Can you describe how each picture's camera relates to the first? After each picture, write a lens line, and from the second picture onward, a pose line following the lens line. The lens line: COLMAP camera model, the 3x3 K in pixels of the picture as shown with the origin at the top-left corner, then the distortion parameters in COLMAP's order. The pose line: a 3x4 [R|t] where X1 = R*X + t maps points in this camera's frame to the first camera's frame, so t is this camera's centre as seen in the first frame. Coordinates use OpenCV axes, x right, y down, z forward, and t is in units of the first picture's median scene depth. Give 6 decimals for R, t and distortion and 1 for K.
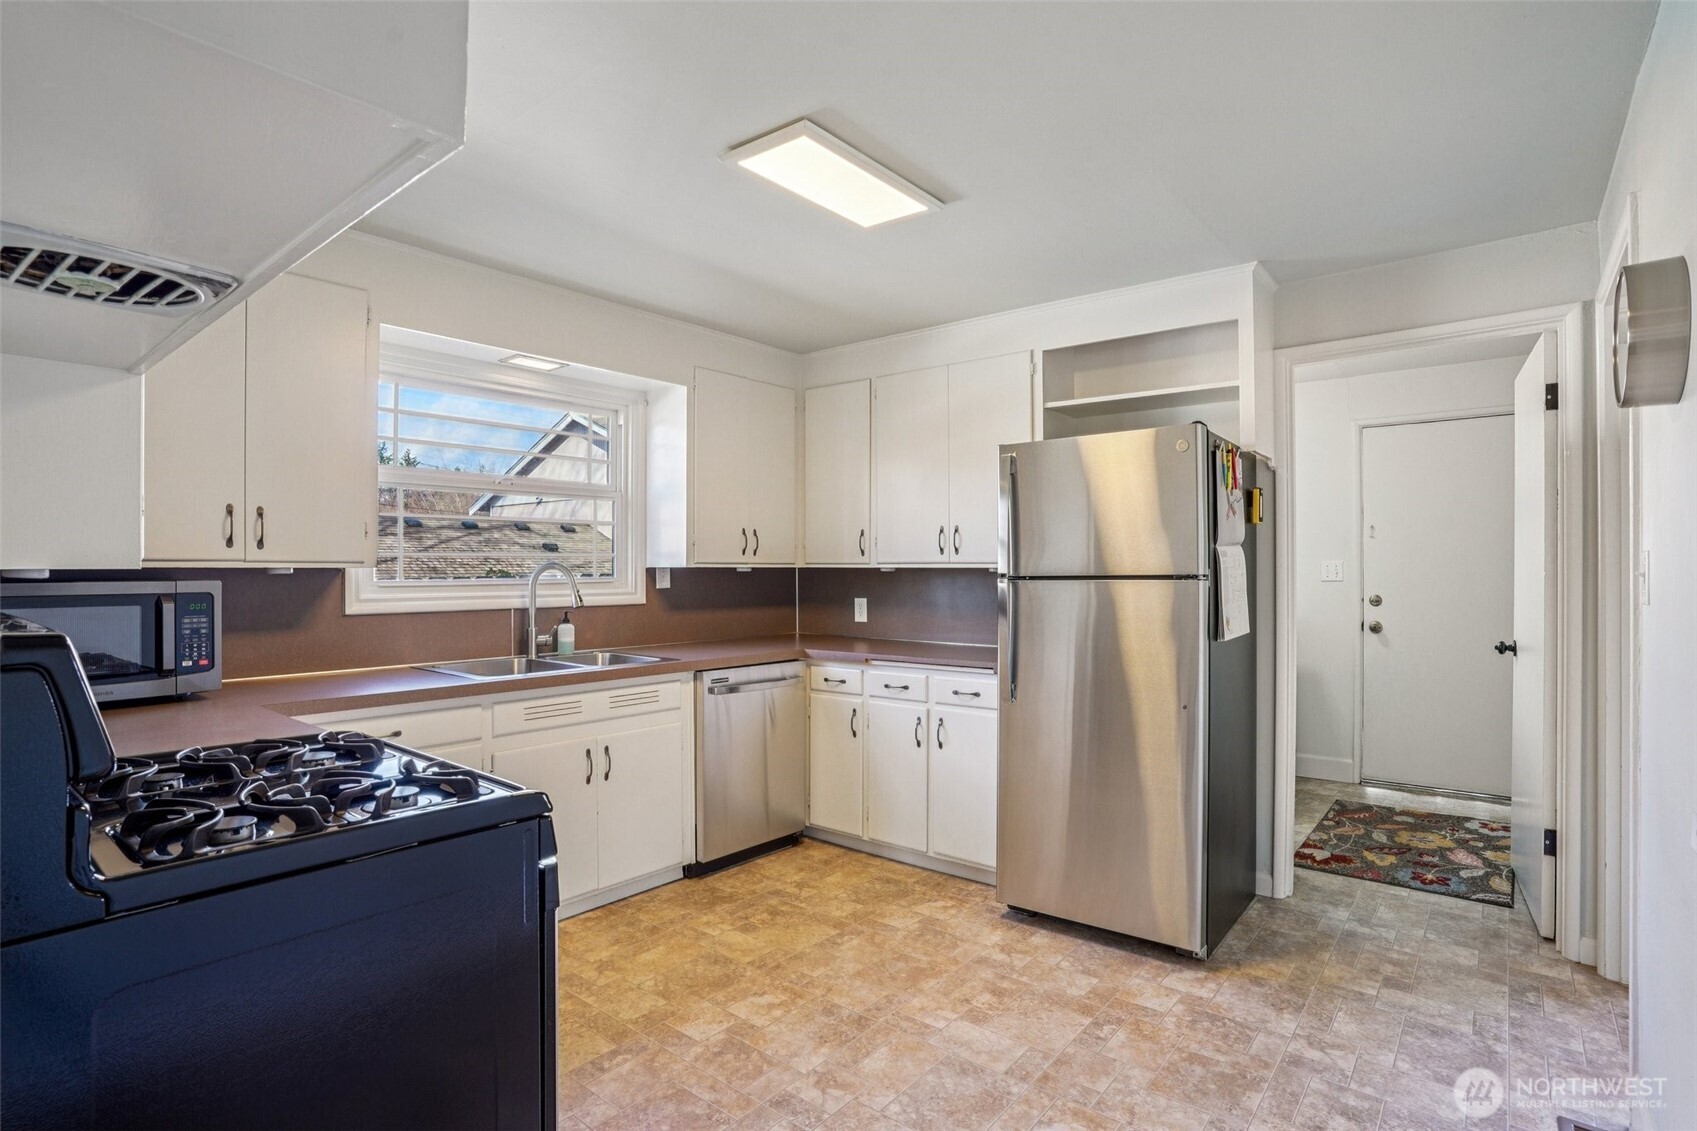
lens RADIAL K [[839.8, 0, 852.5], [0, 839.8, 560.3], [0, 0, 1]] dist [-0.082720, 0.035861]
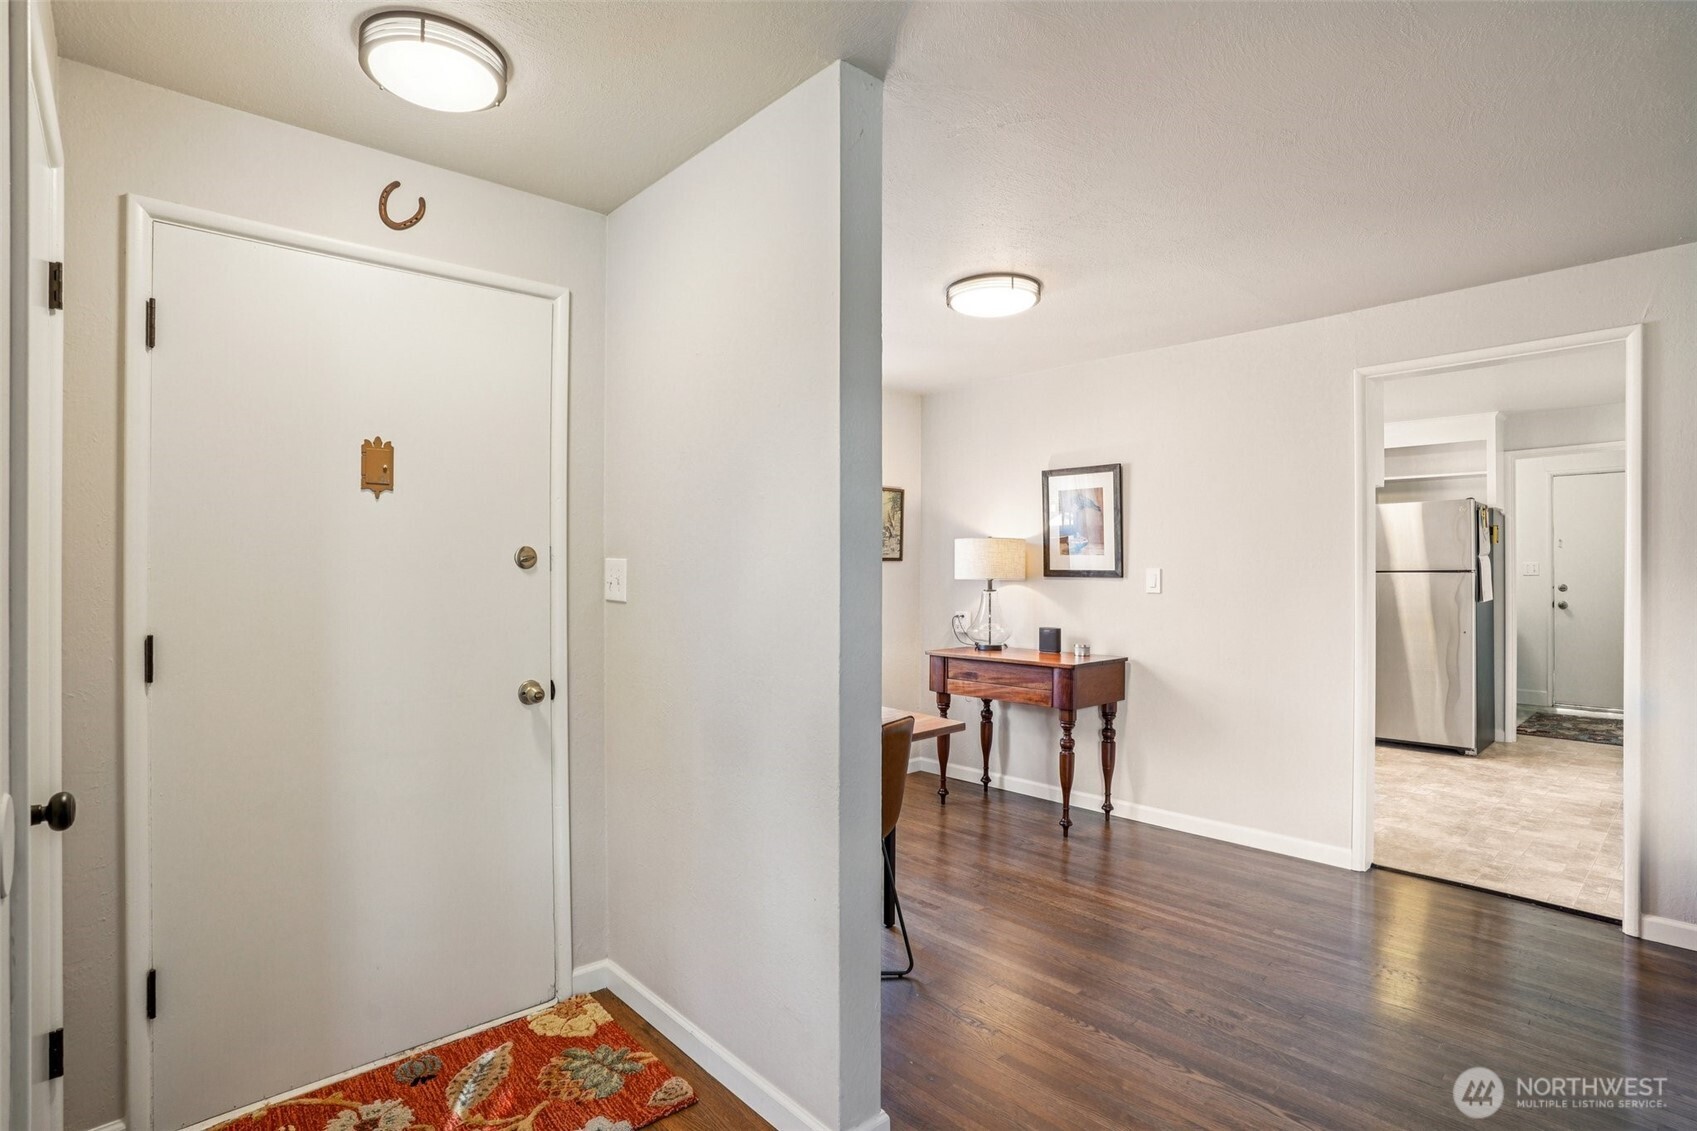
lens RADIAL K [[839.8, 0, 852.5], [0, 839.8, 560.3], [0, 0, 1]] dist [-0.082720, 0.035861]
pose [[0.988789, -0.001852, -0.149305, -0.708810], [0.001903, 0.999998, 0.000199, -0.009072], [0.149304, -0.000481, 0.988791, -1.085044]]
